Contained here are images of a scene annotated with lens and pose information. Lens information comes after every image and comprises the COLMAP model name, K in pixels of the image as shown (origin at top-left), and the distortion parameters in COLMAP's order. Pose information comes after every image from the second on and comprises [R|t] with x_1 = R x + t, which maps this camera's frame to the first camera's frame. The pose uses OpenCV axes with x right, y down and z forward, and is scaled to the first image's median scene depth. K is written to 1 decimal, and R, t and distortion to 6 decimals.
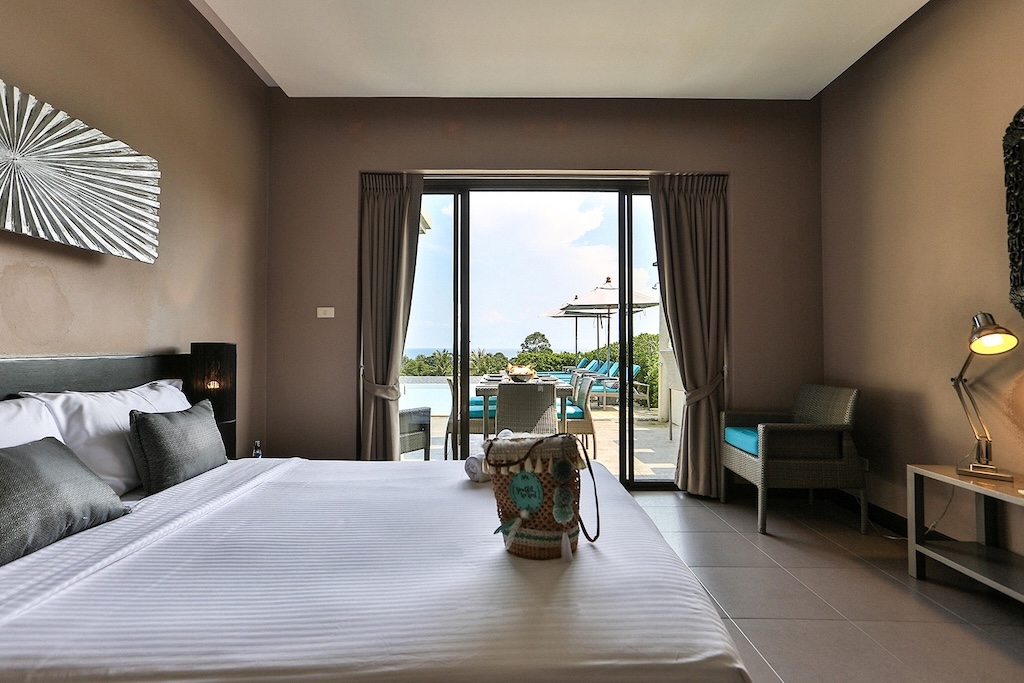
lens RADIAL K [[493.2, 0, 513.7], [0, 493.2, 333.8], [0, 0, 1]] dist [0.000127, 0.000751]
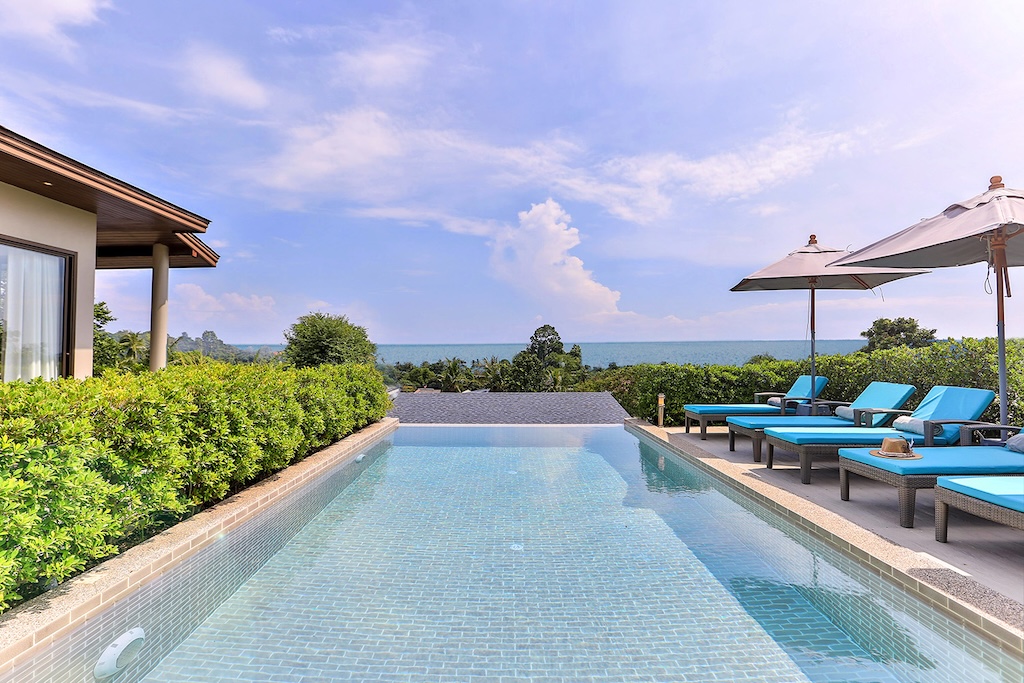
lens RADIAL K [[498.3, 0, 500.0], [0, 498.3, 338.8], [0, 0, 1]] dist [-0.020103, 0.000345]
pose [[0.999322, -0.002230, -0.036748, -0.579105], [0.002133, 0.999994, -0.002667, 0.066742], [0.036753, 0.002587, 0.999321, 2.326784]]
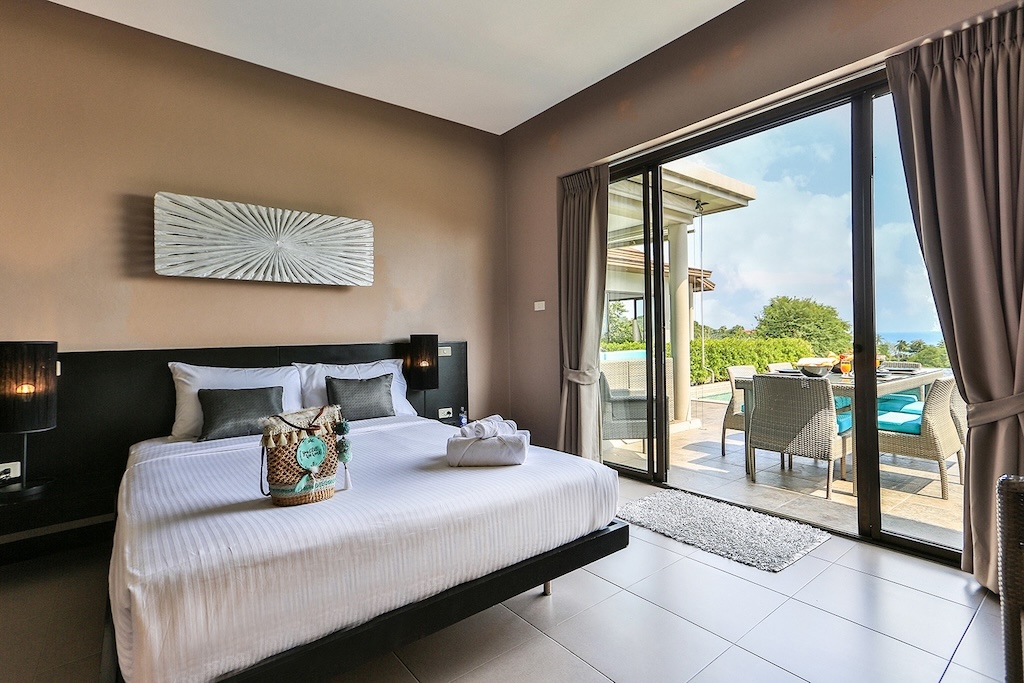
lens RADIAL K [[493.2, 0, 513.7], [0, 493.2, 333.8], [0, 0, 1]] dist [0.000127, 0.000751]
pose [[0.615988, -0.015316, -0.787607, 0.490284], [0.037933, 0.999228, 0.010236, 0.007645], [0.786842, -0.036182, 0.616093, 0.221849]]
